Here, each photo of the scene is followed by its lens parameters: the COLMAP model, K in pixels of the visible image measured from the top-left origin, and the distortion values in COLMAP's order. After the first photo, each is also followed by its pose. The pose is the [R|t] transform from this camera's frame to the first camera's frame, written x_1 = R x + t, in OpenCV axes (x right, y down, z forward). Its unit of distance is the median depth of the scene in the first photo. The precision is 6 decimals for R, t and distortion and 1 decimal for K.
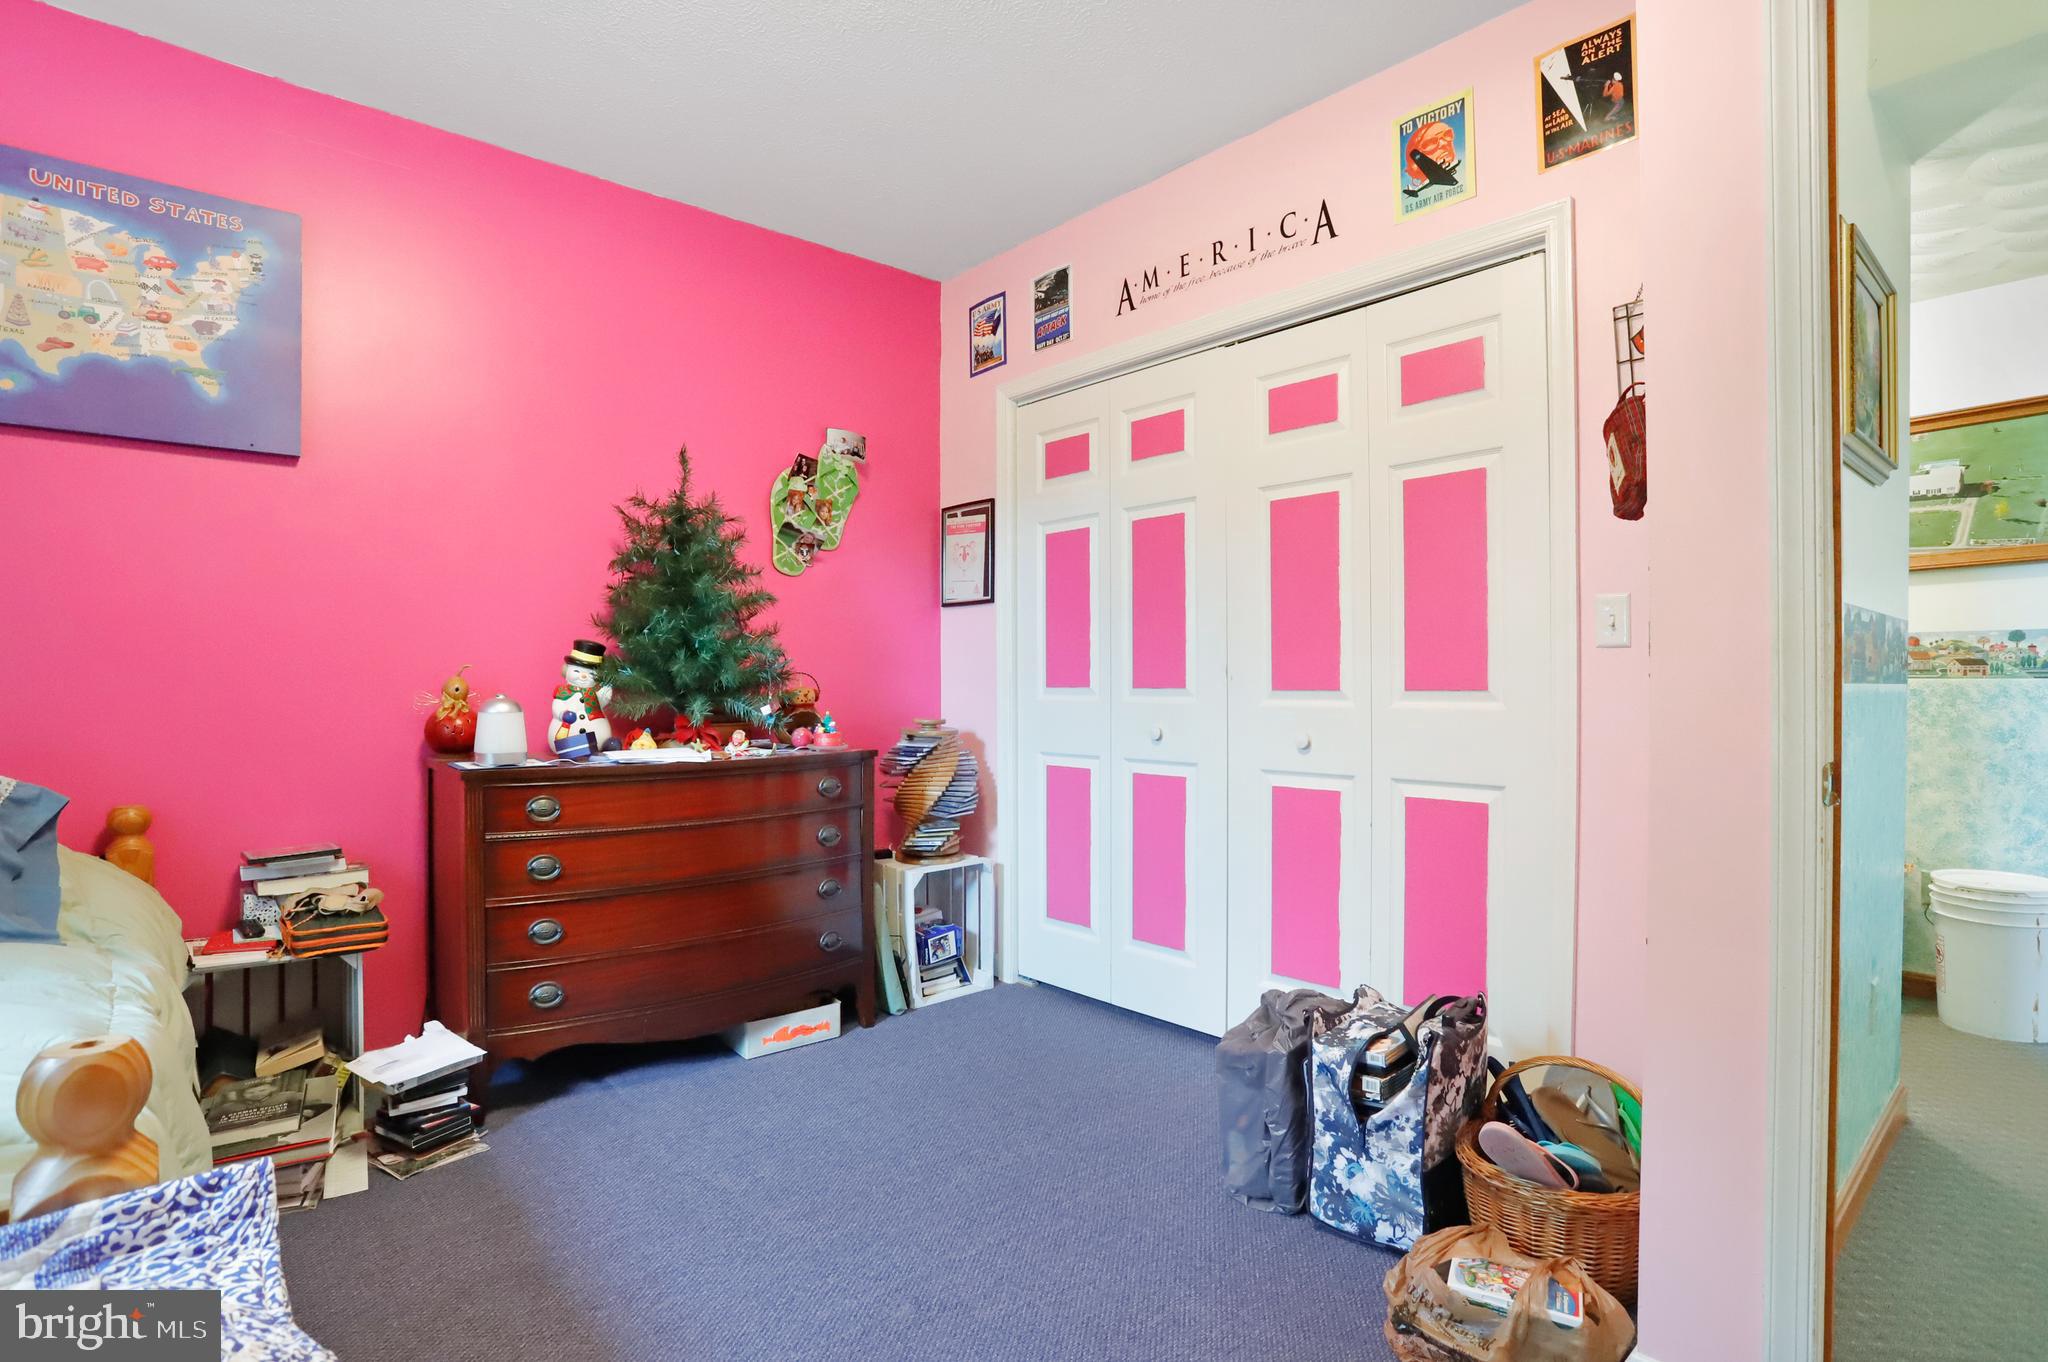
lens RADIAL K [[1017.2, 0, 1025.9], [0, 1017.2, 688.7], [0, 0, 1]] dist [-0.067379, 0.026406]
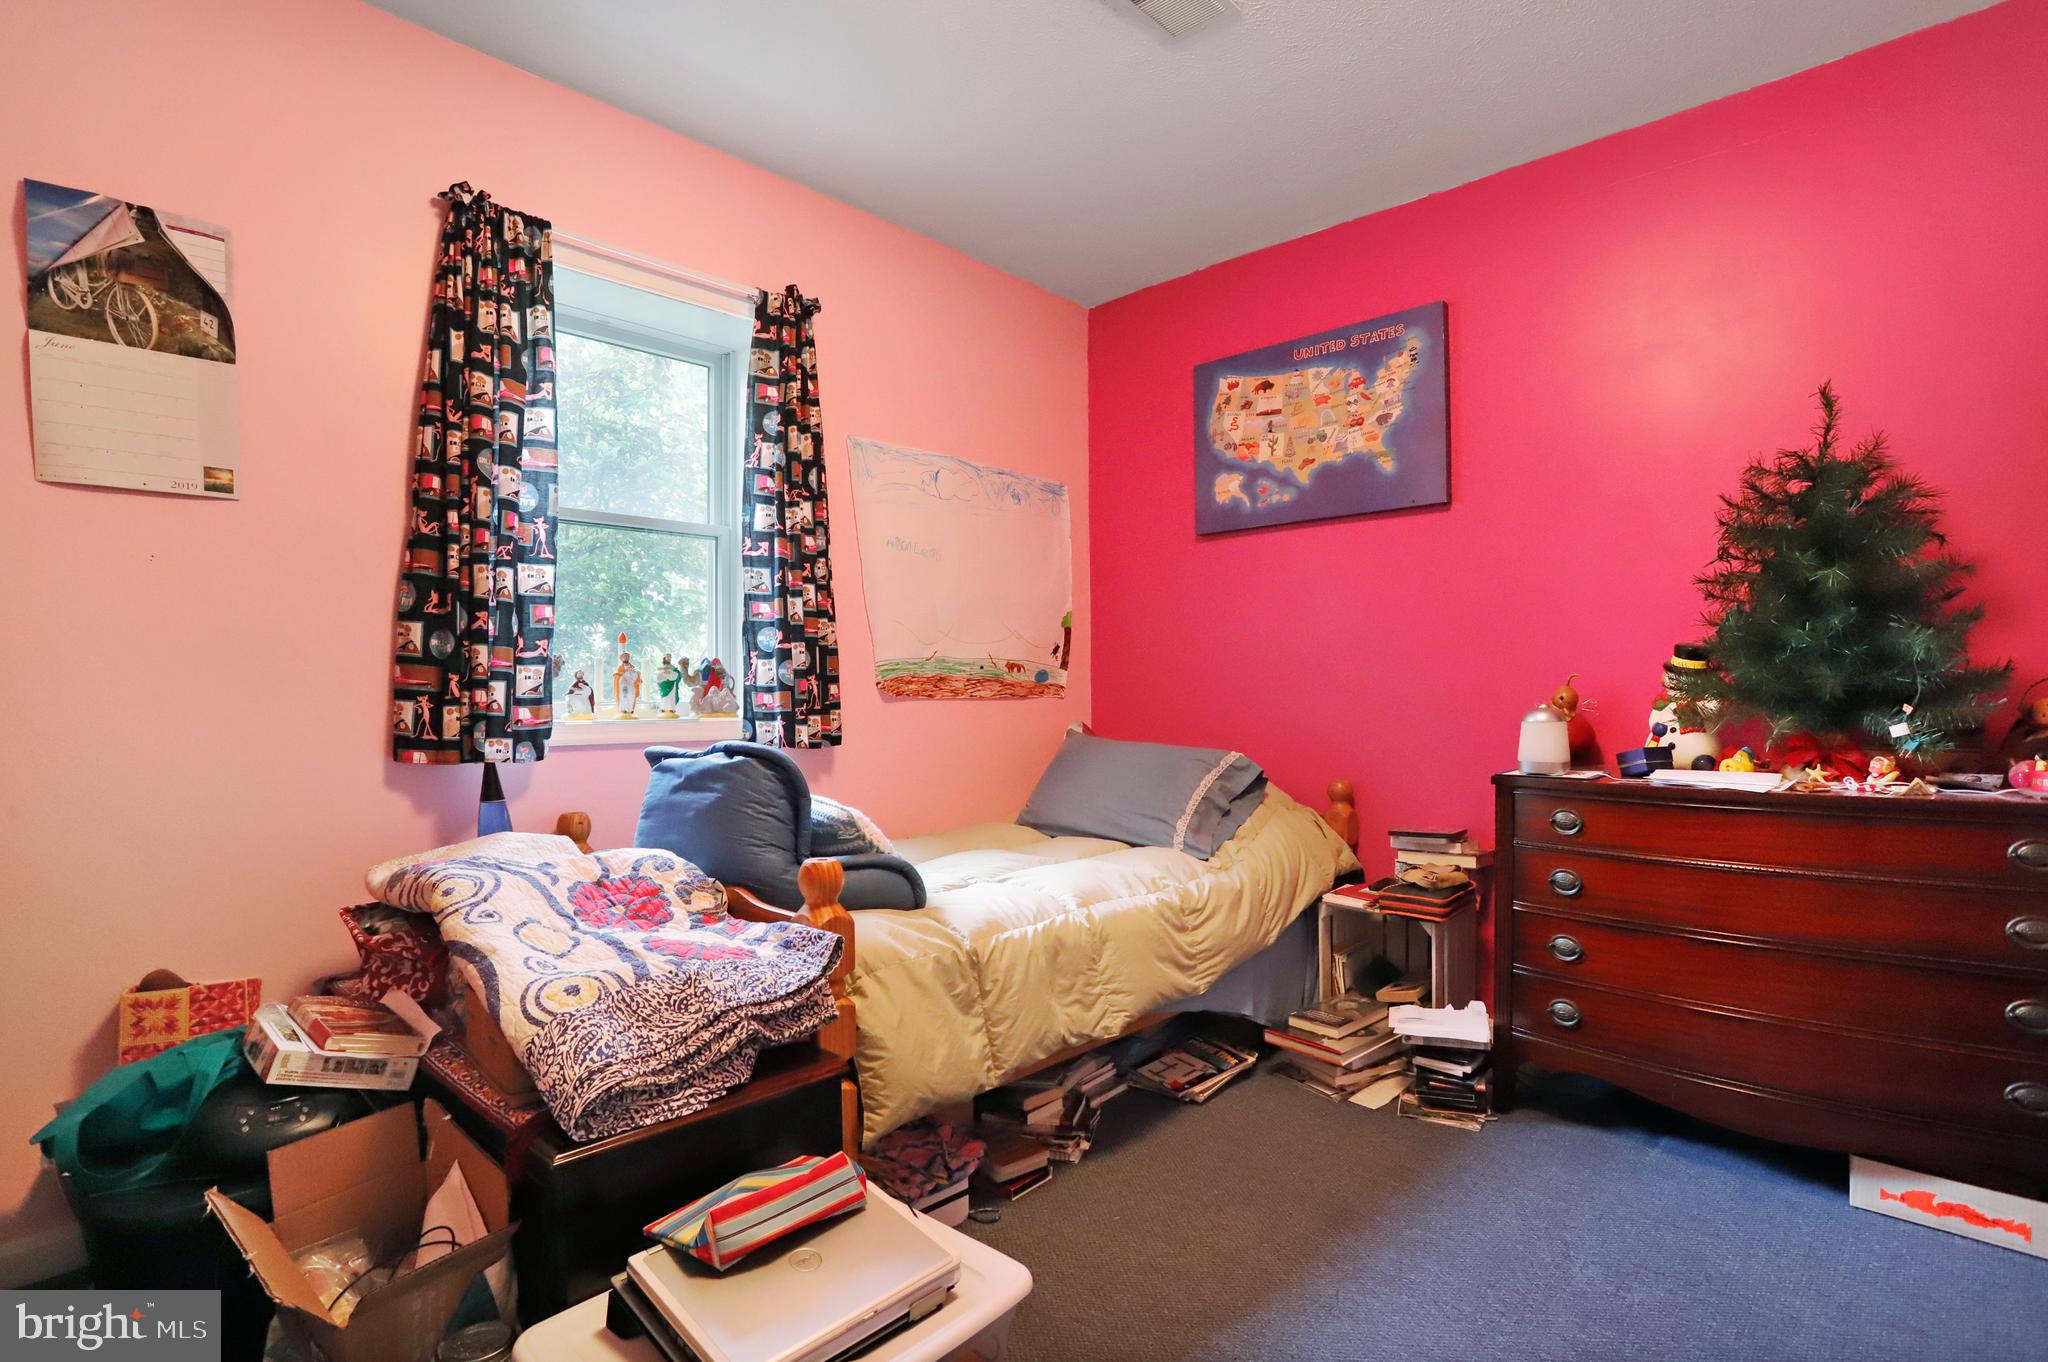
lens RADIAL K [[1017.2, 0, 1025.9], [0, 1017.2, 688.7], [0, 0, 1]] dist [-0.067379, 0.026406]
pose [[0.079064, 0.008880, -0.996830, 0.464003], [0.010028, 0.999903, 0.009703, -0.027002], [0.996819, -0.010763, 0.078967, 0.415323]]
